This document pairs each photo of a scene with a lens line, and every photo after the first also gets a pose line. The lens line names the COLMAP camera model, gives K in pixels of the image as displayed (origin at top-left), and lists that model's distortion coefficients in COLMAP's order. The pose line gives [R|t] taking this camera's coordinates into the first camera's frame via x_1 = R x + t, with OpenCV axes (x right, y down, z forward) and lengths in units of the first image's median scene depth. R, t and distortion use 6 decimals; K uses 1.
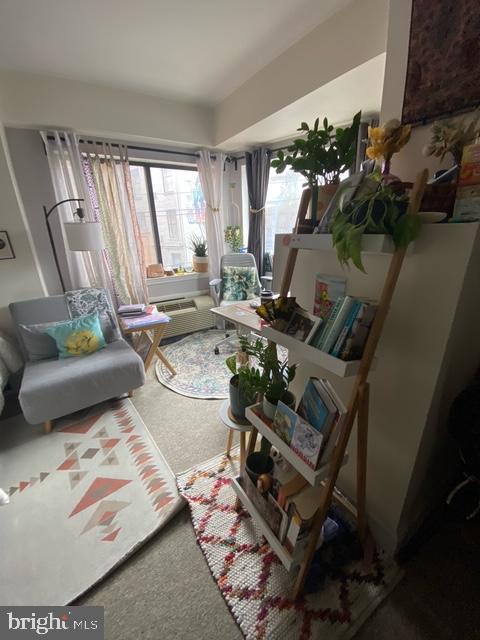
lens RADIAL K [[261.3, 0, 239.8], [0, 261.3, 321.9], [0, 0, 1]] dist [0.048955, -0.046480]
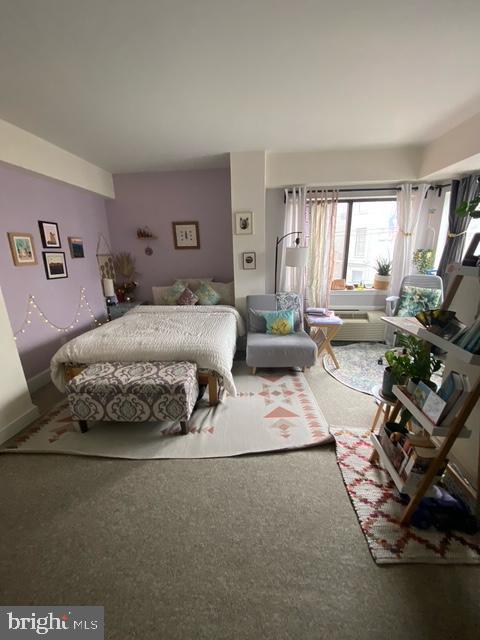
lens RADIAL K [[261.3, 0, 239.8], [0, 261.3, 321.9], [0, 0, 1]] dist [0.048955, -0.046480]
pose [[0.799305, 0.177096, -0.574238, 0.057719], [-0.209040, 0.977850, 0.010599, 0.076842], [0.563395, 0.111567, 0.818620, -0.313110]]
